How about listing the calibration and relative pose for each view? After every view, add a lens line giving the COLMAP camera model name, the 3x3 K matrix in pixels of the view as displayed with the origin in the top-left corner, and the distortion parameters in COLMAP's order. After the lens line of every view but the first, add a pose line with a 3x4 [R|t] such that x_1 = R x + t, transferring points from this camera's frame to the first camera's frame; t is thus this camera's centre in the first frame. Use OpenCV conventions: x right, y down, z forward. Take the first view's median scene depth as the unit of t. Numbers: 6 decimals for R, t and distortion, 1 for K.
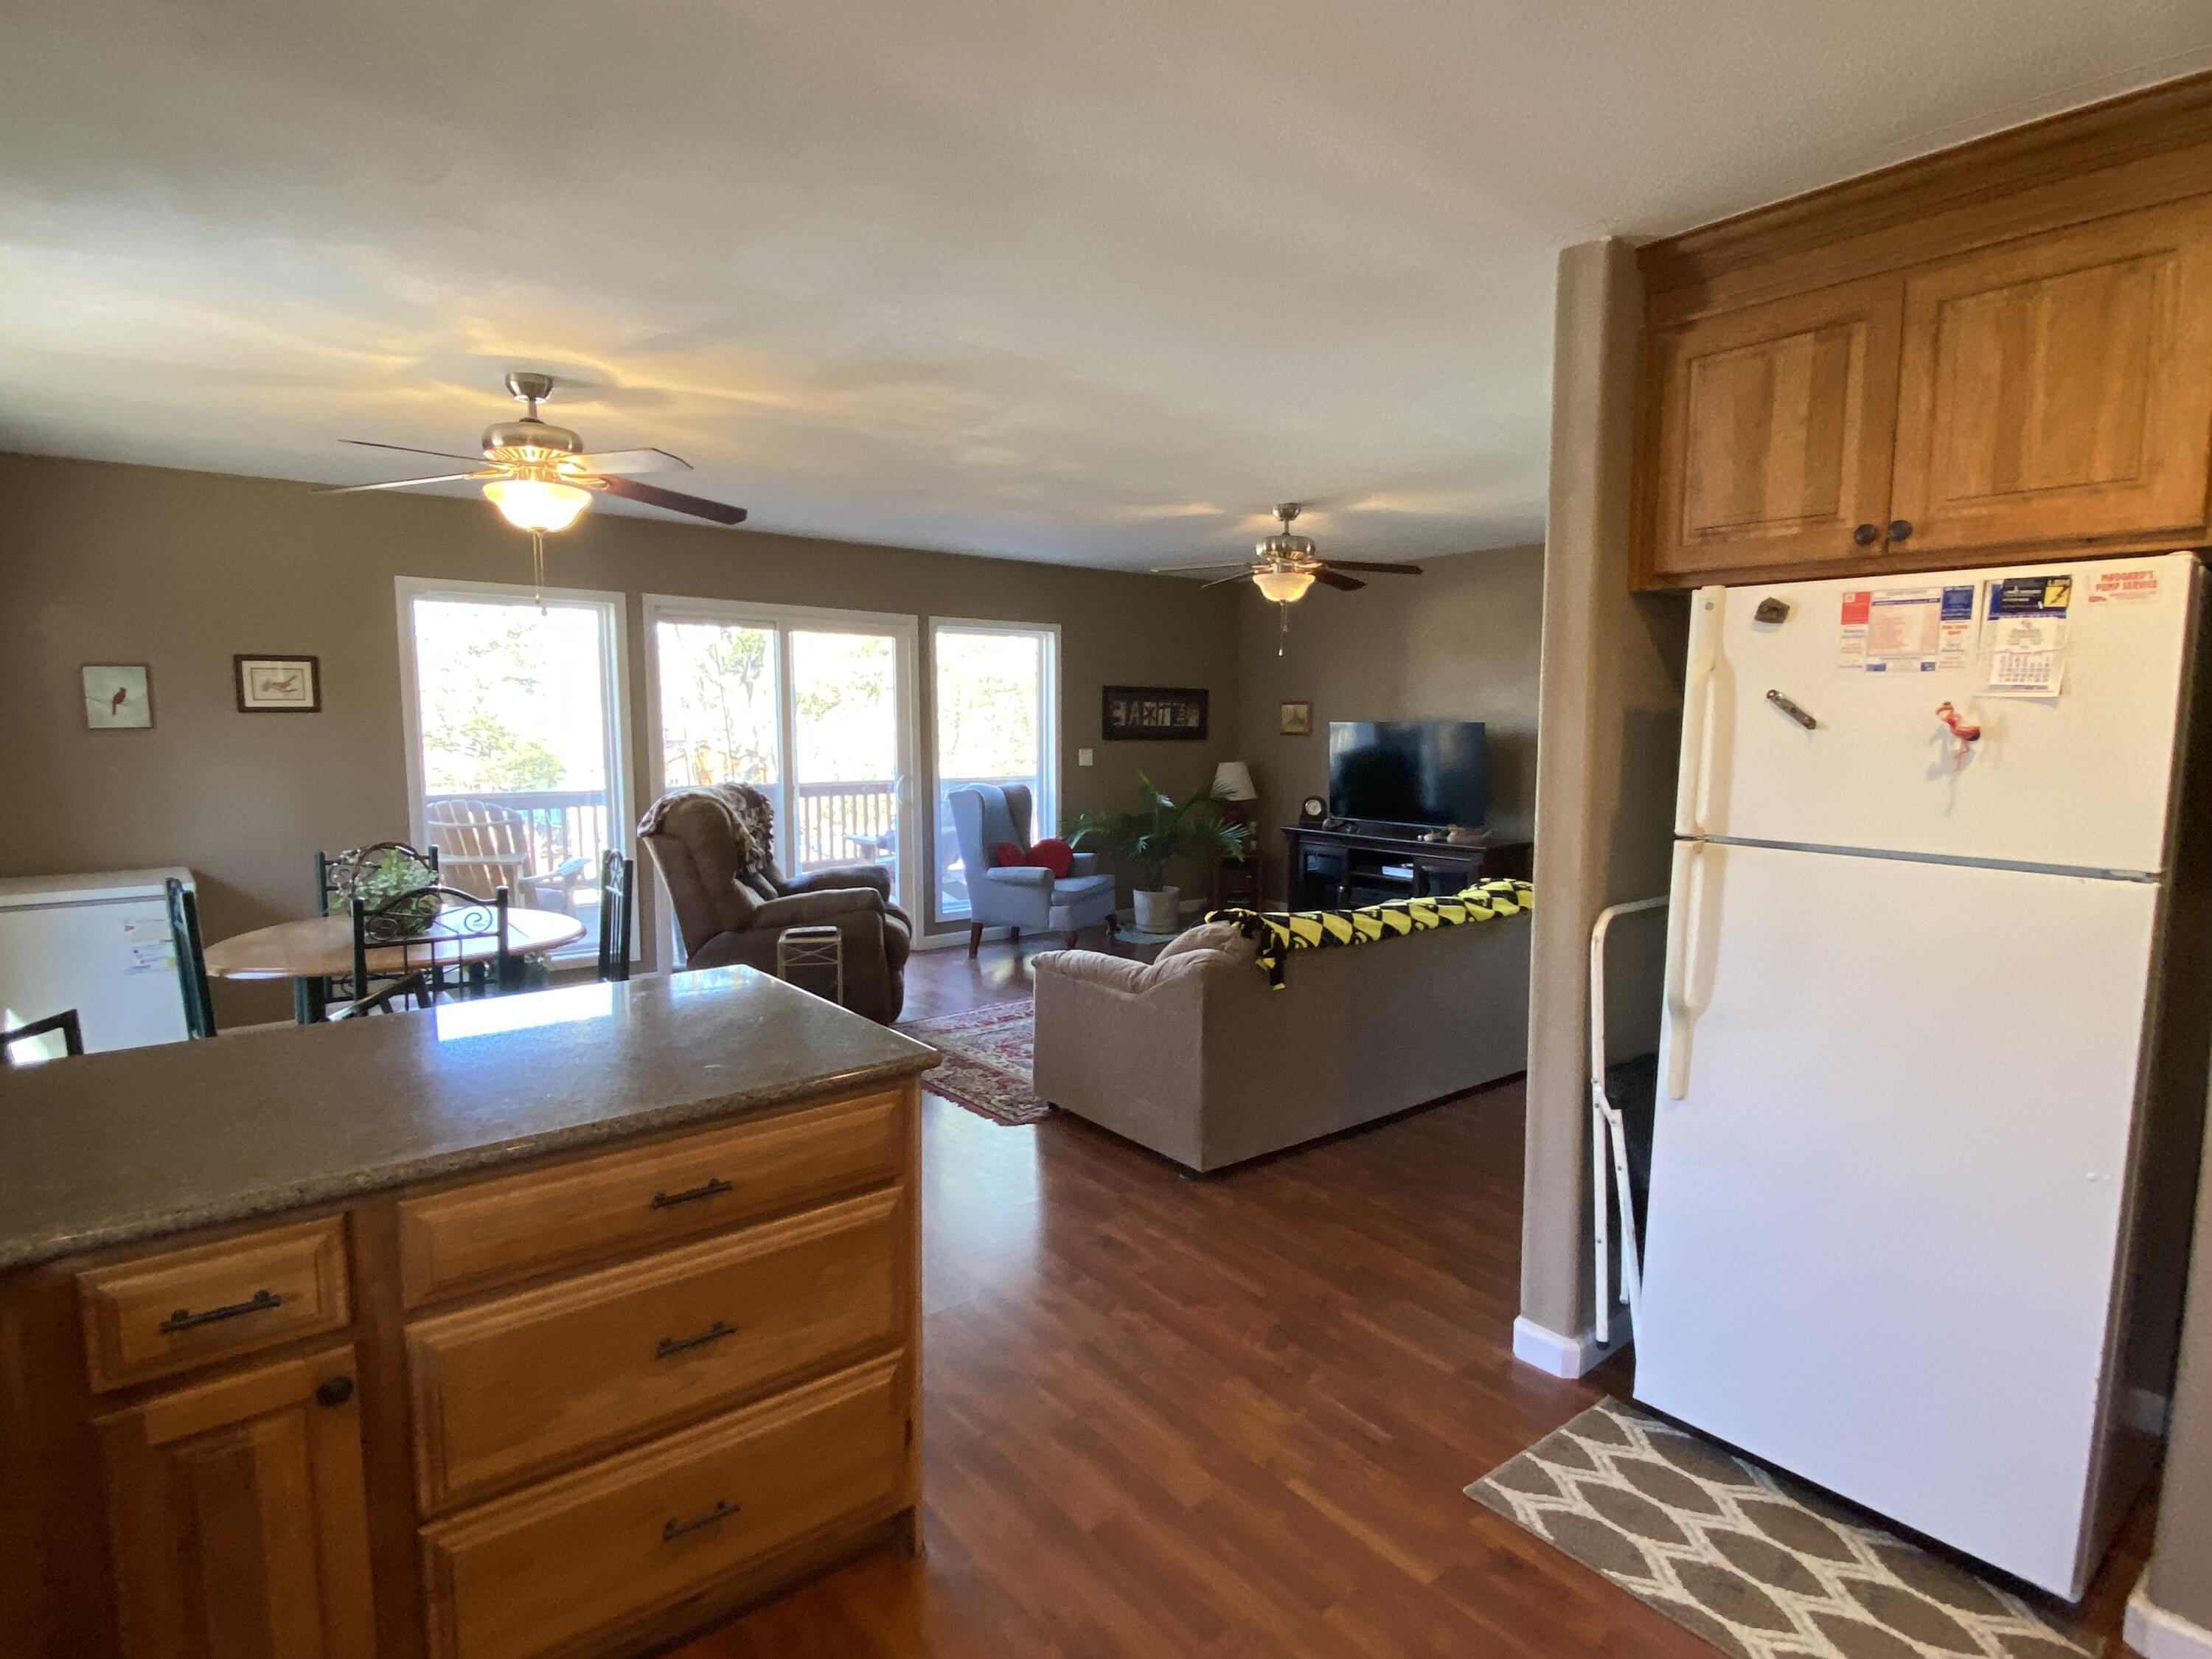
lens RADIAL K [[1134.9, 0, 1090.2], [0, 1134.9, 839.4], [0, 0, 1]] dist [0.045025, -0.041217]
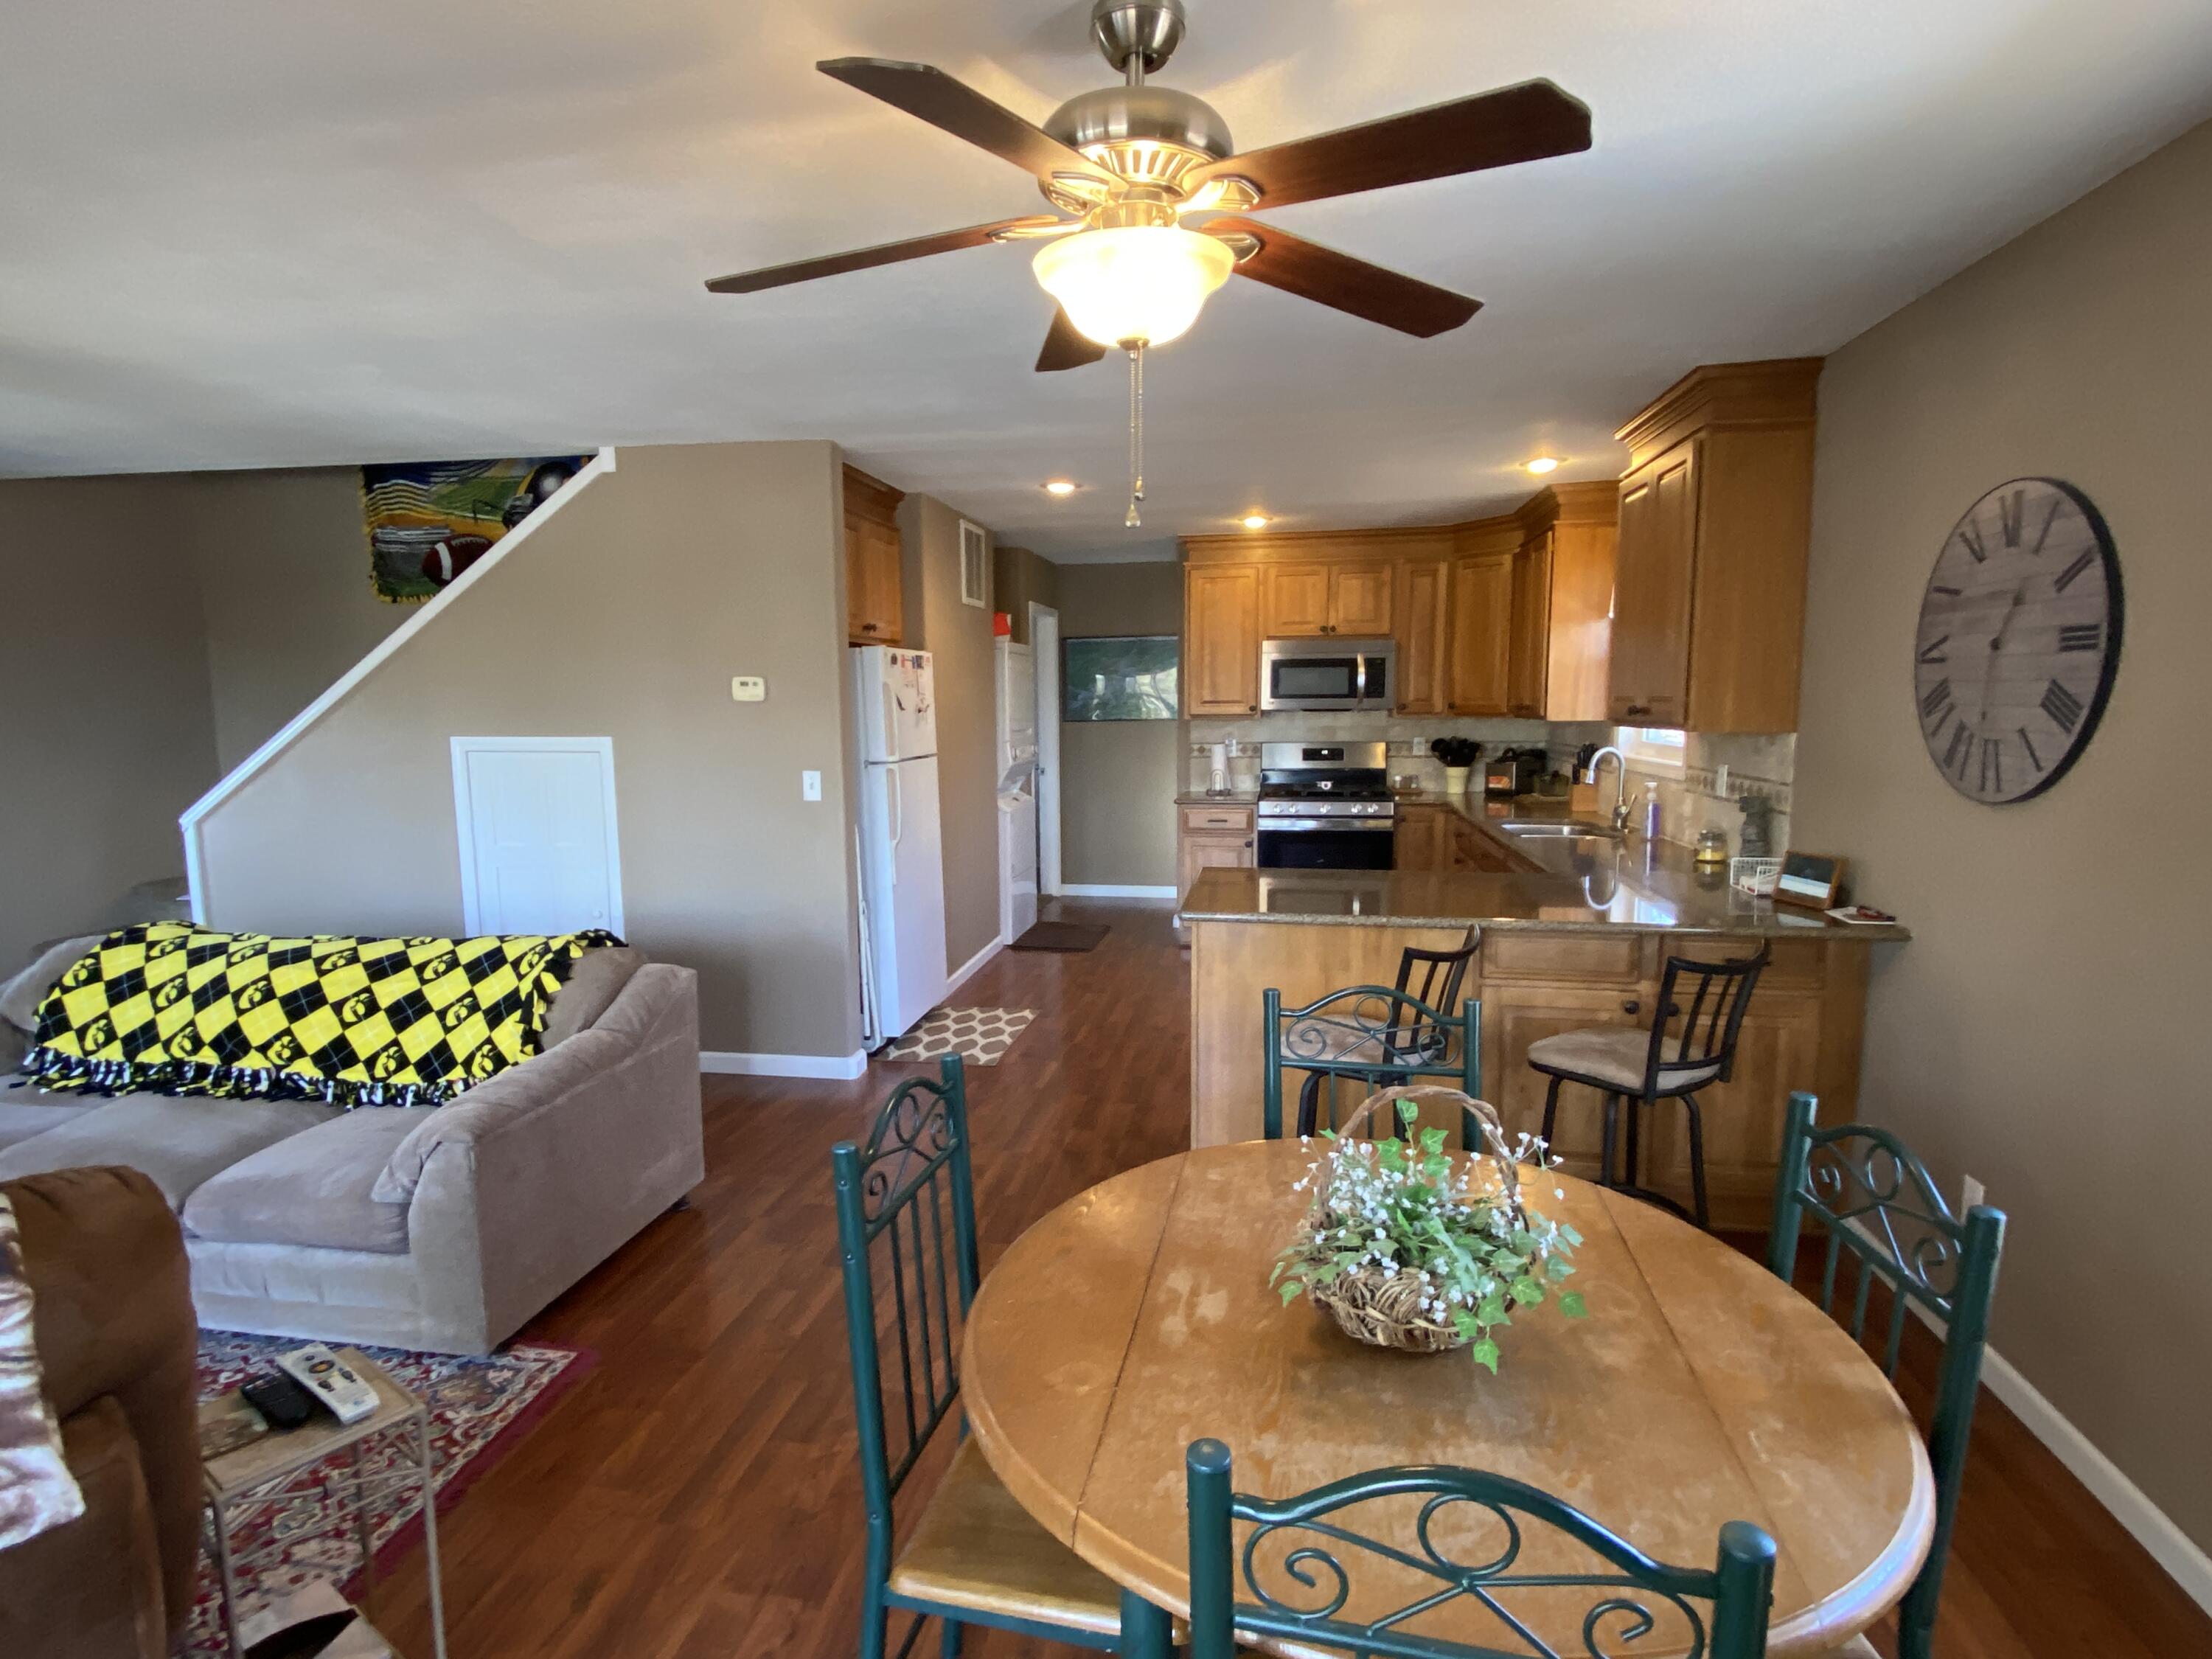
lens RADIAL K [[1134.9, 0, 1090.2], [0, 1134.9, 839.4], [0, 0, 1]] dist [0.045025, -0.041217]
pose [[-0.673478, -0.093179, 0.733311, -0.536204], [0.083316, 0.976134, 0.200551, -0.105999], [-0.734497, 0.196163, -0.649642, 0.879479]]
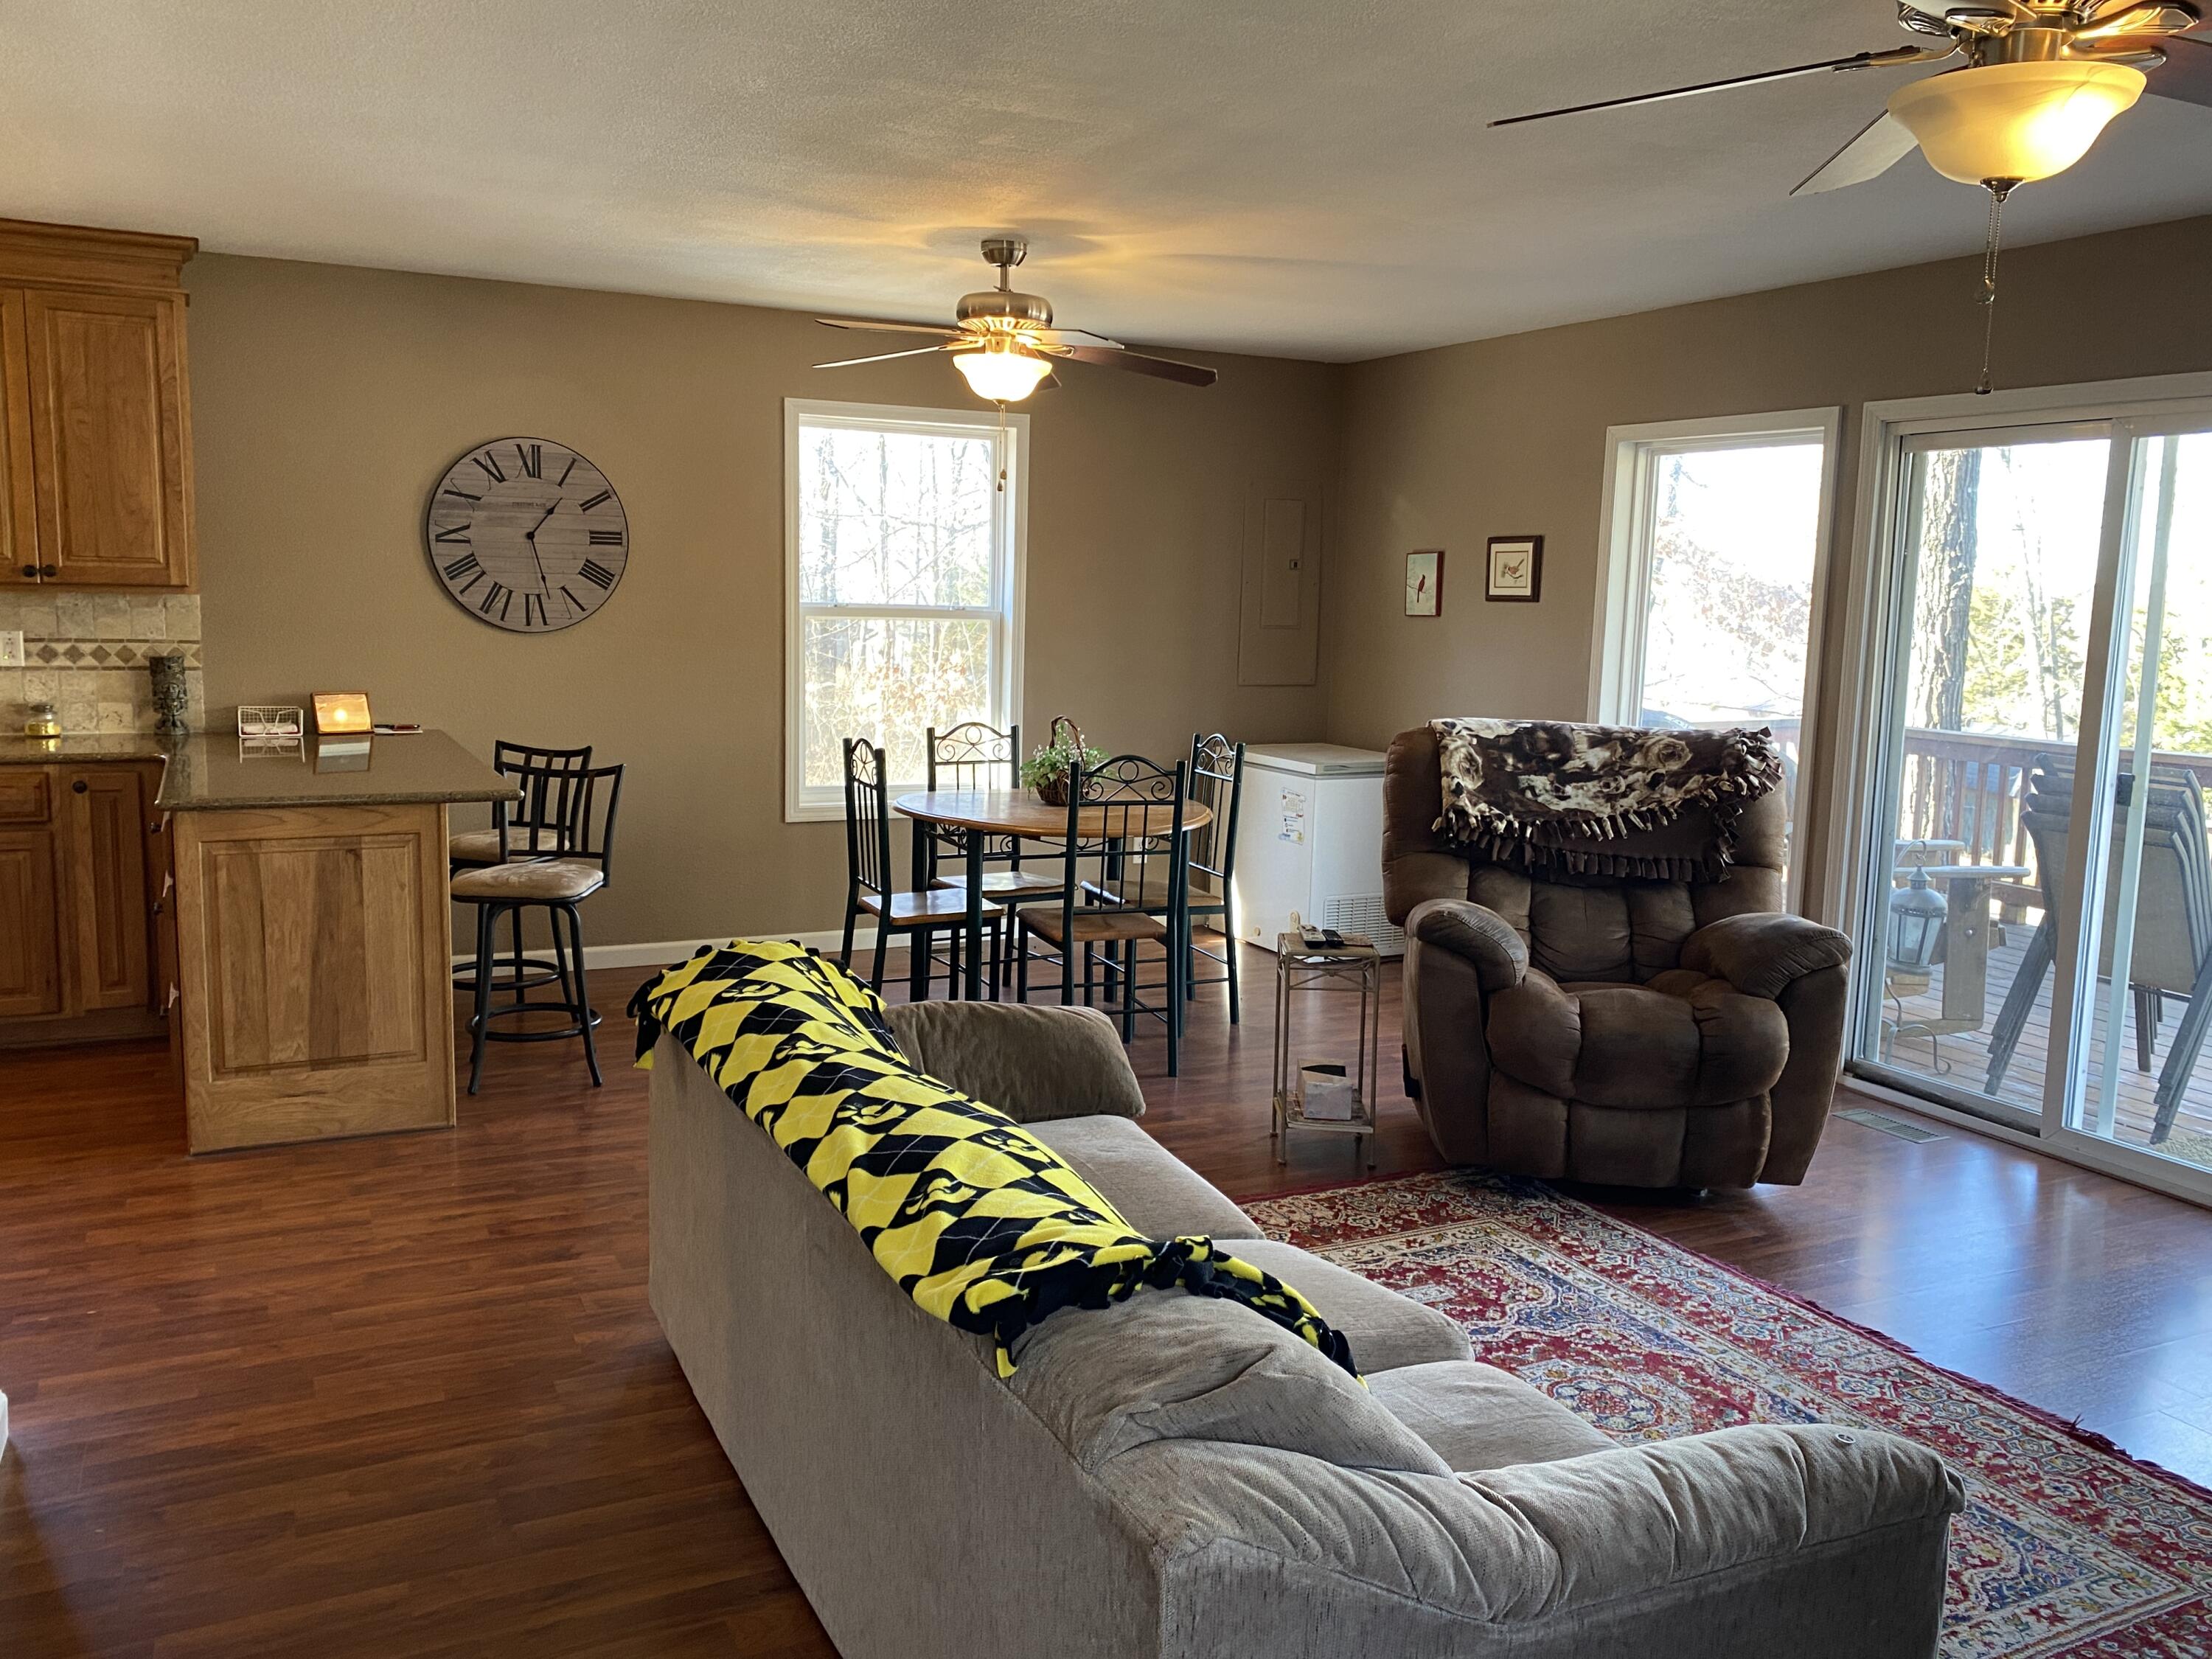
lens RADIAL K [[1760.0, 0, 1100.2], [0, 1760.0, 812.6], [0, 0, 1]] dist [0.026984, -0.007022]
pose [[-0.204893, 0.118539, -0.971580, 0.638438], [-0.132760, 0.980100, 0.147575, -0.102256], [0.969739, 0.159224, -0.185078, 0.907463]]
